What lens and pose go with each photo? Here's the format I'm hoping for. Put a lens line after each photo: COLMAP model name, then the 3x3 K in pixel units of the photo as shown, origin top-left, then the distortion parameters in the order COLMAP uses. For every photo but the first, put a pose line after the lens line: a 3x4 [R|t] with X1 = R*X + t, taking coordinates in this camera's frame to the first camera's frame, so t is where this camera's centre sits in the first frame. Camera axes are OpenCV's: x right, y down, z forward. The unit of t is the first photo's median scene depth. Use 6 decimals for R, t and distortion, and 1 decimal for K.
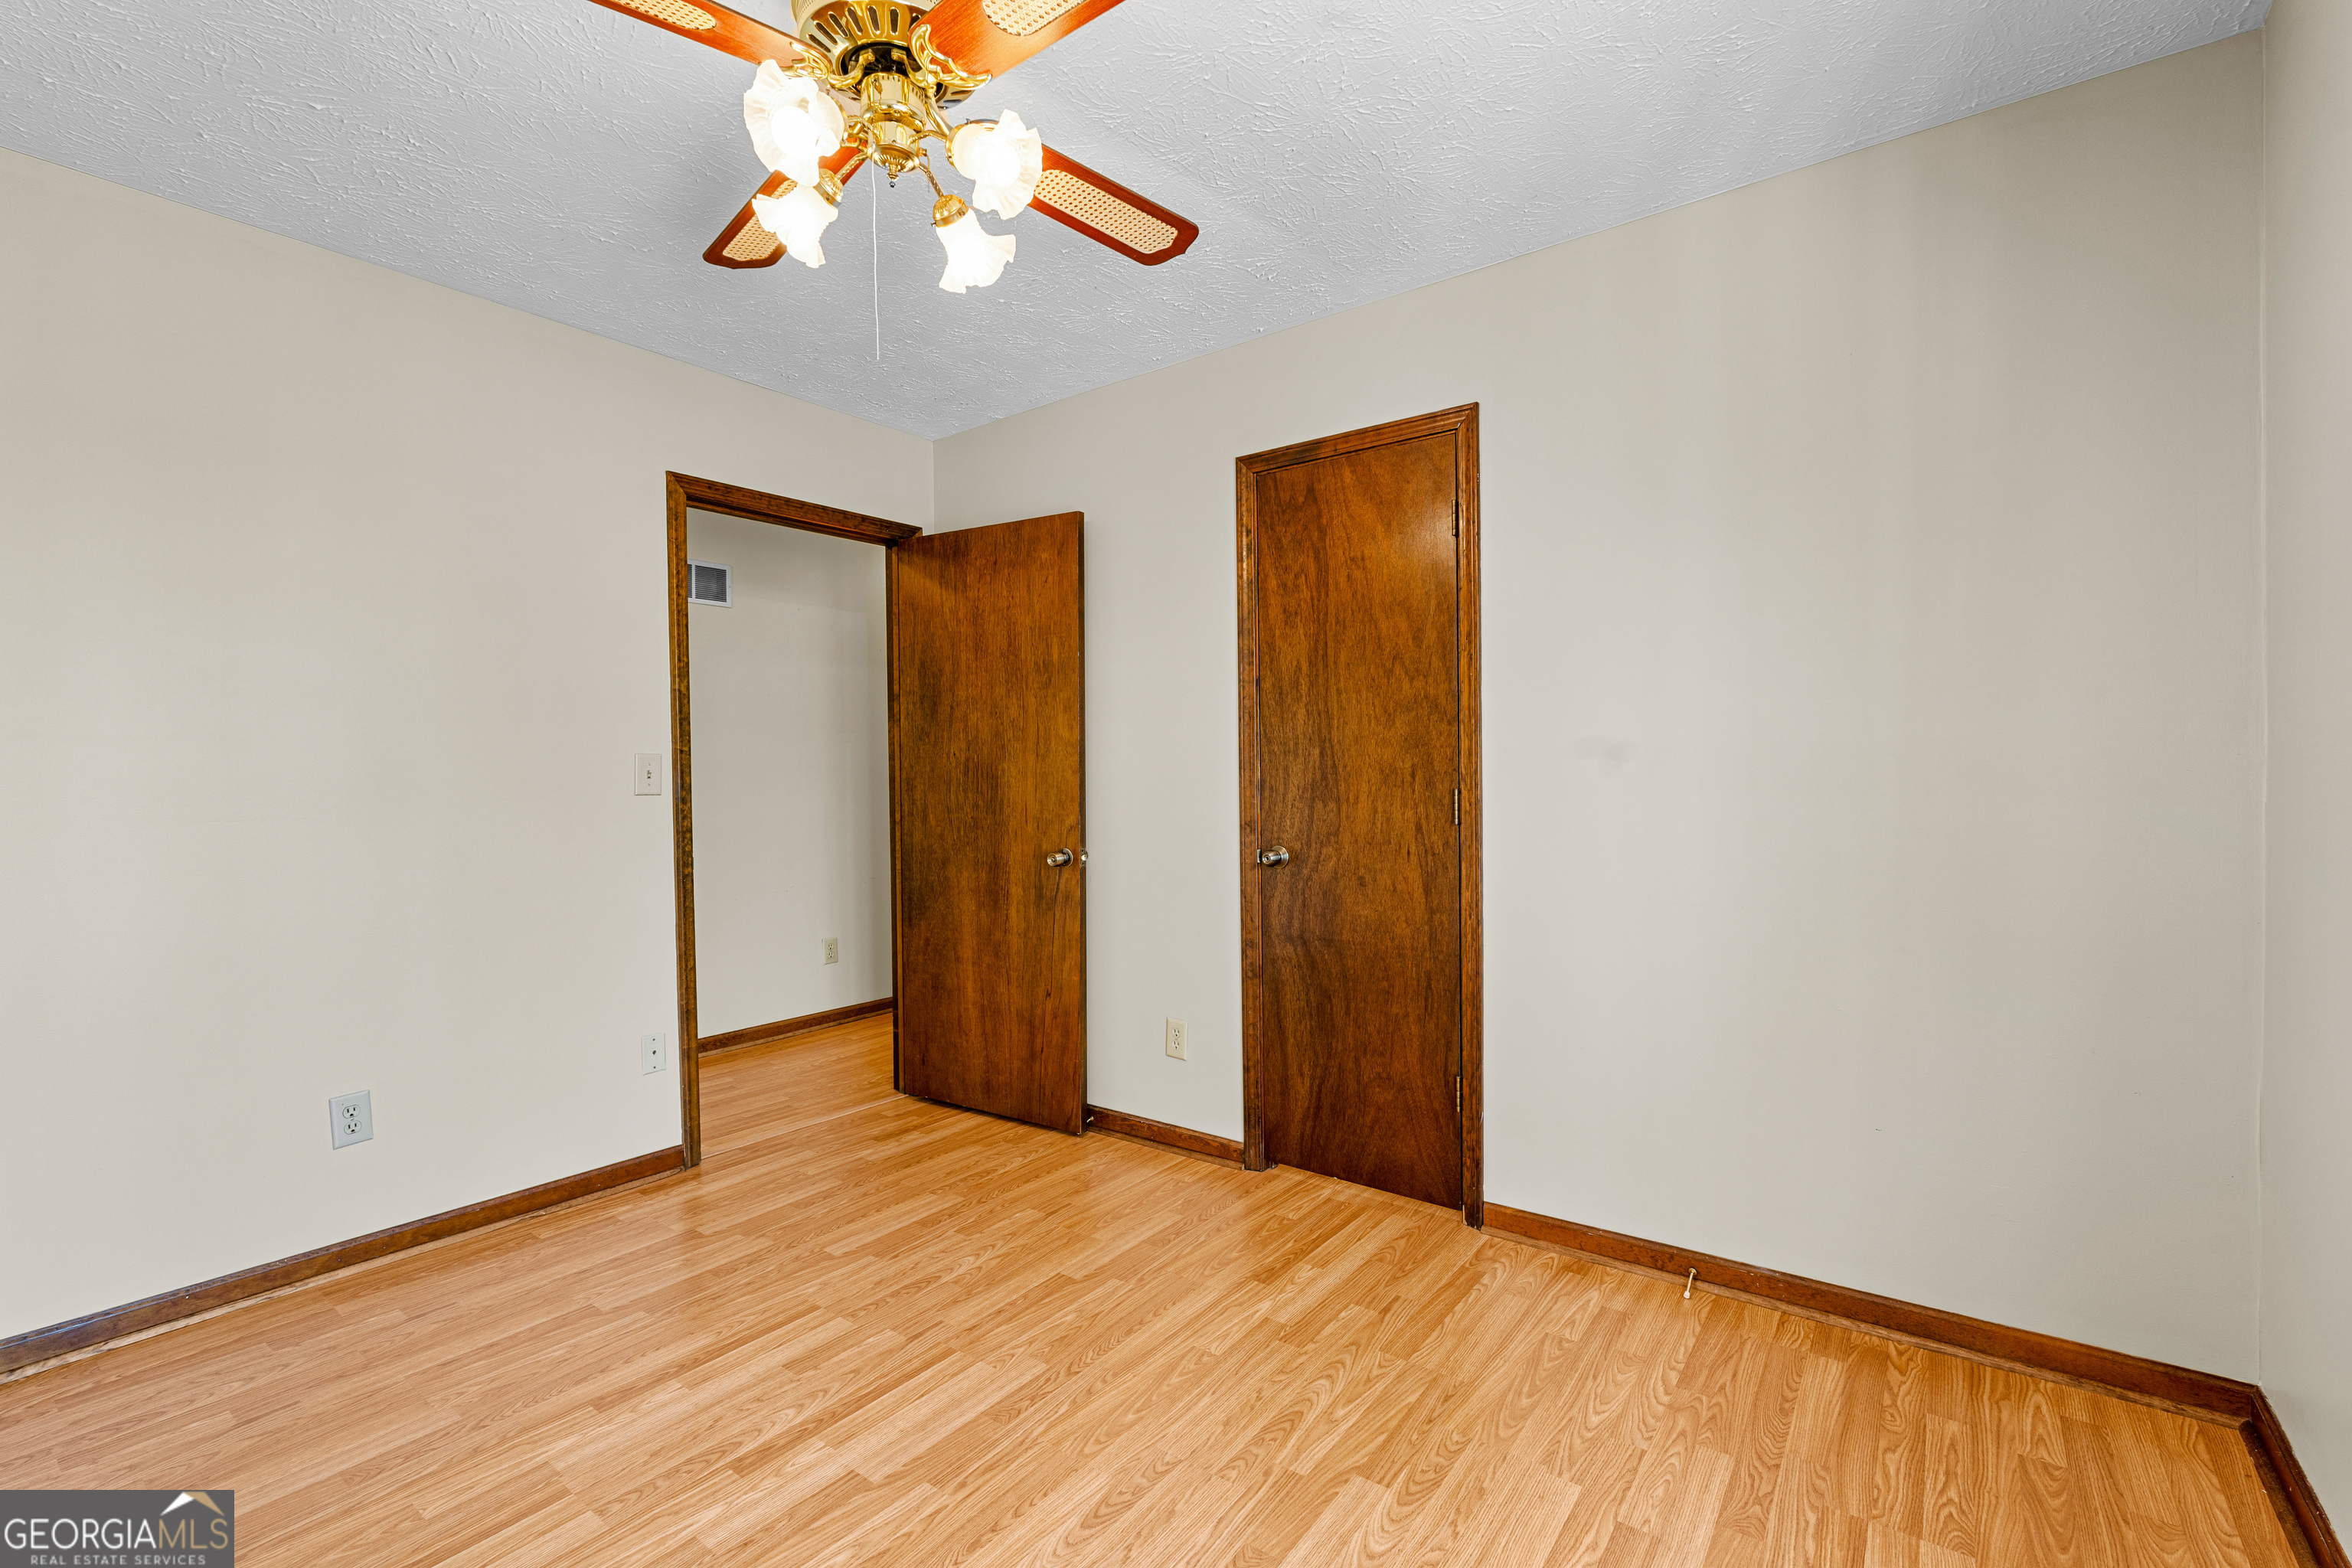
lens RADIAL K [[1026.8, 0, 1174.9], [0, 1026.8, 789.6], [0, 0, 1]] dist [-0.006675, 0.001609]
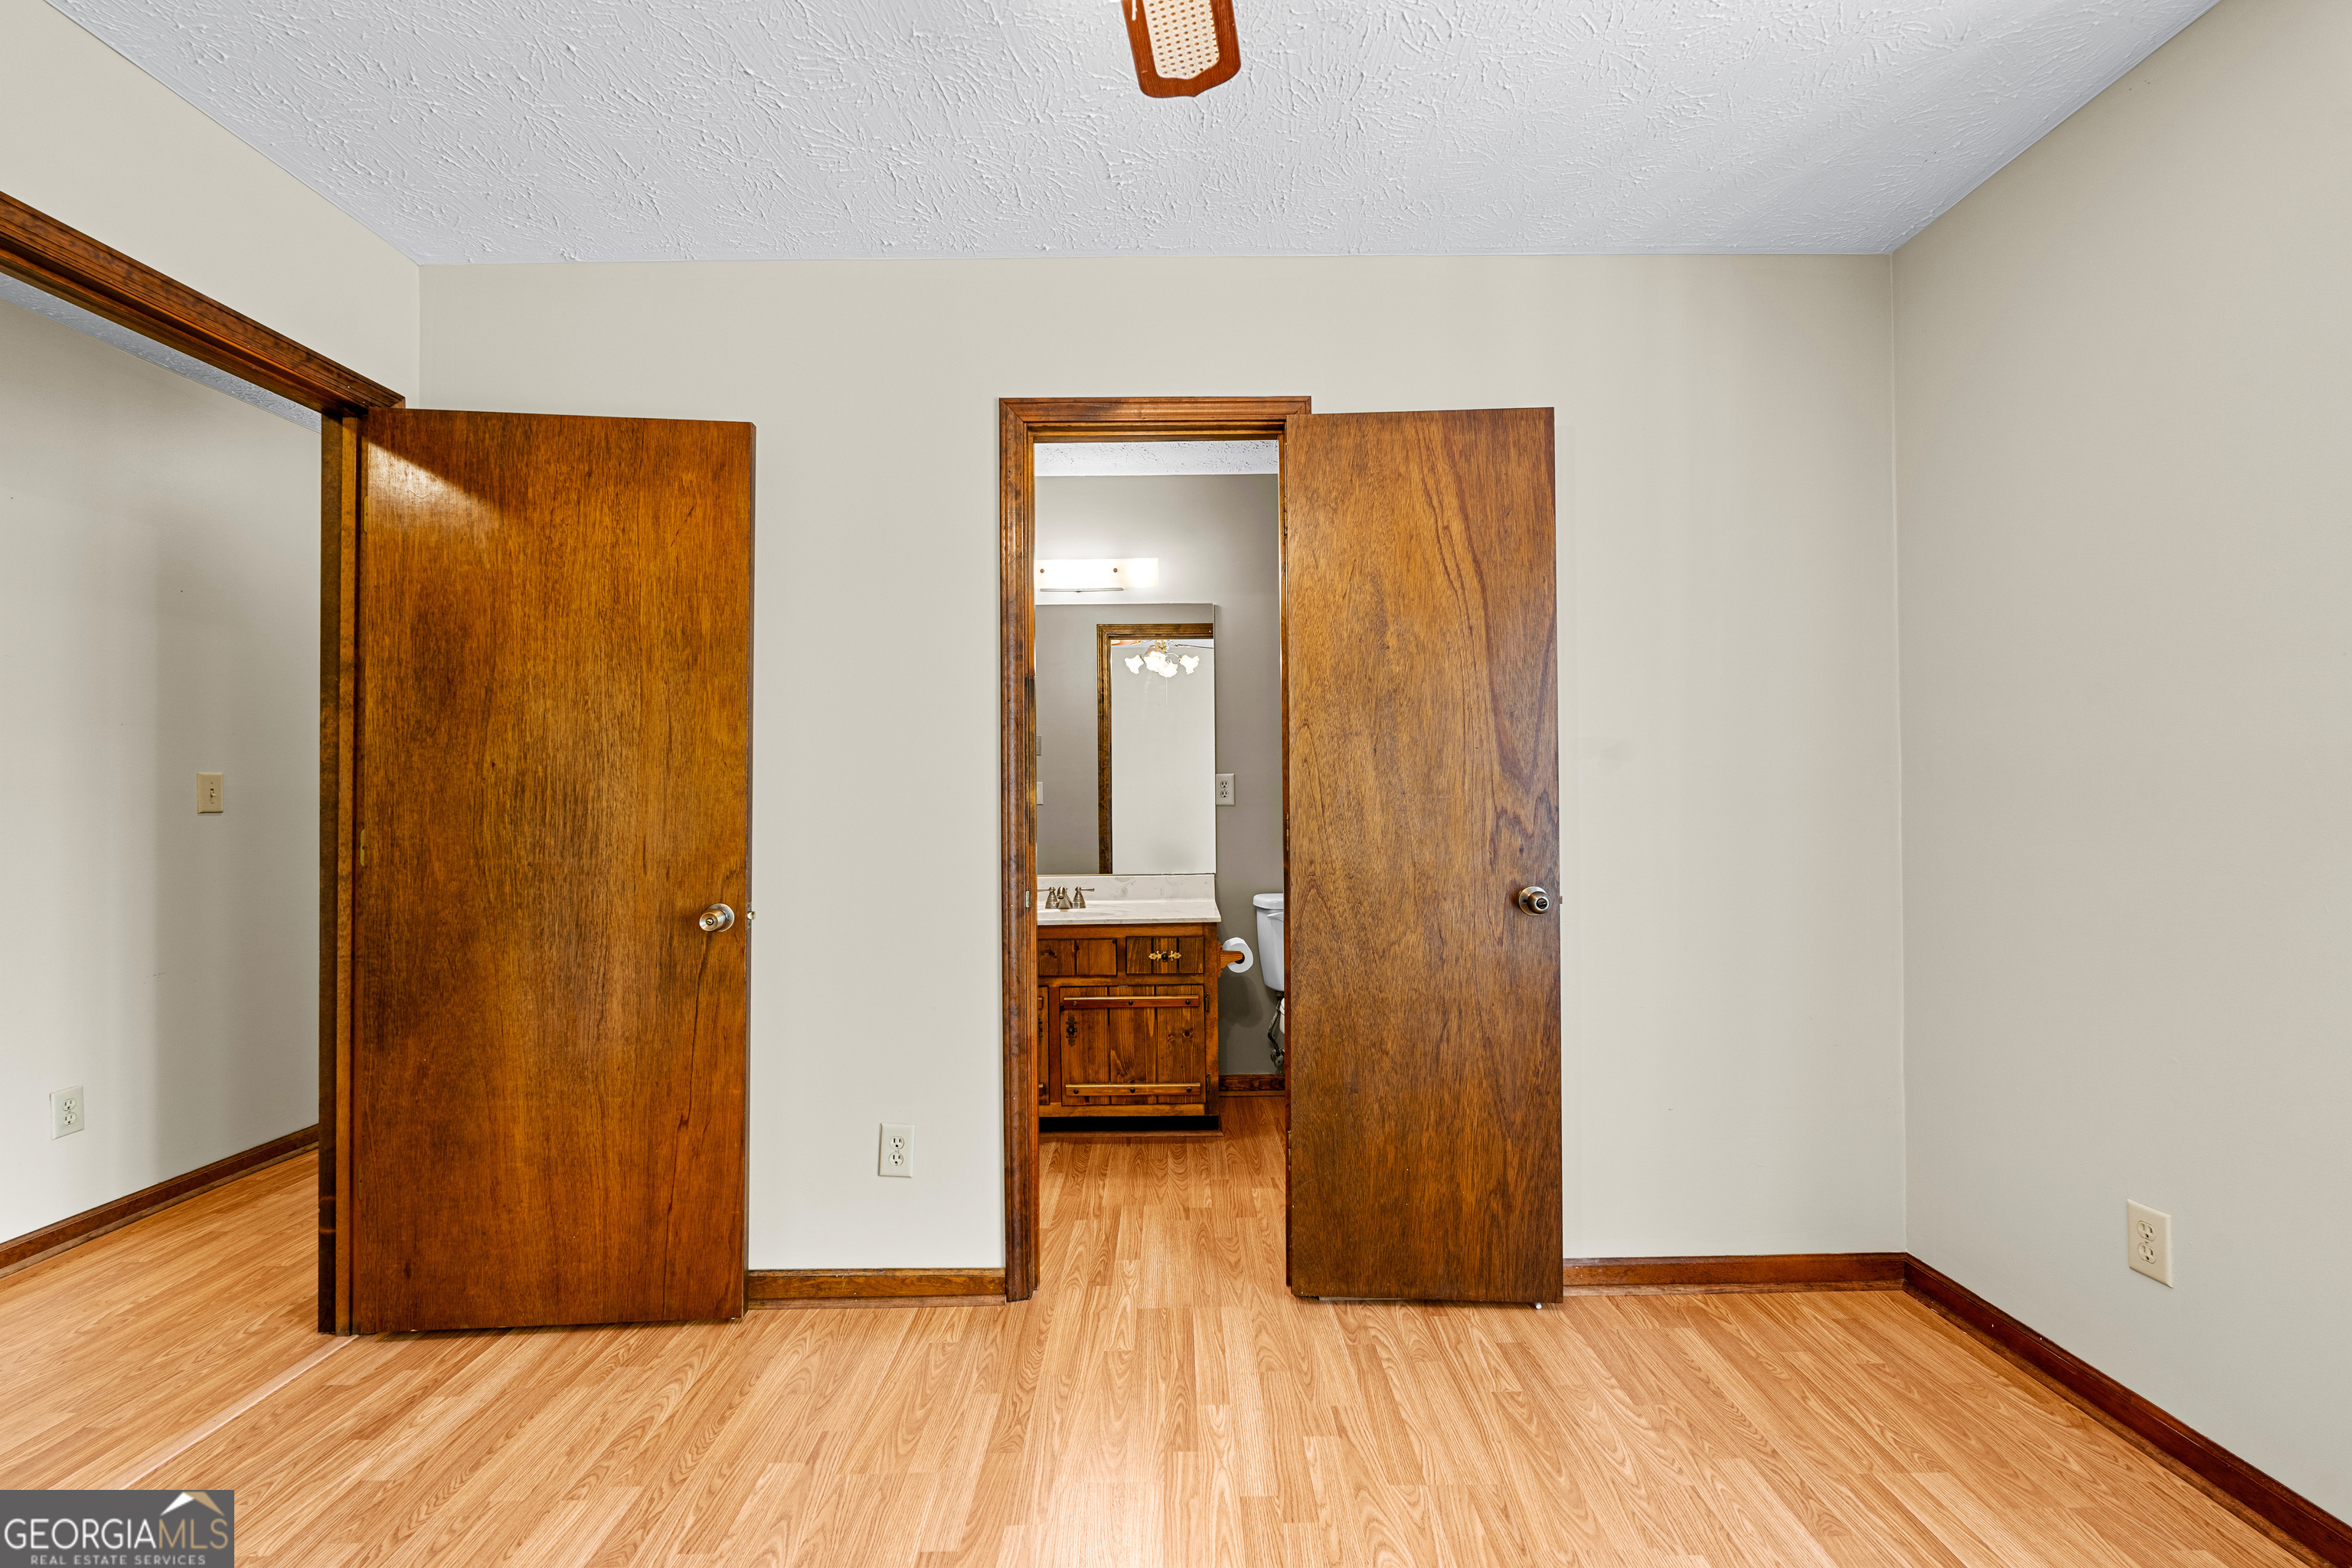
lens RADIAL K [[1026.8, 0, 1195.4], [0, 1026.8, 787.1], [0, 0, 1]] dist [-0.006675, 0.001609]
pose [[0.794355, 0.008983, 0.607388, -0.266414], [0.008477, 0.999629, -0.025870, -0.000680], [-0.607395, 0.025698, 0.793984, 0.254452]]
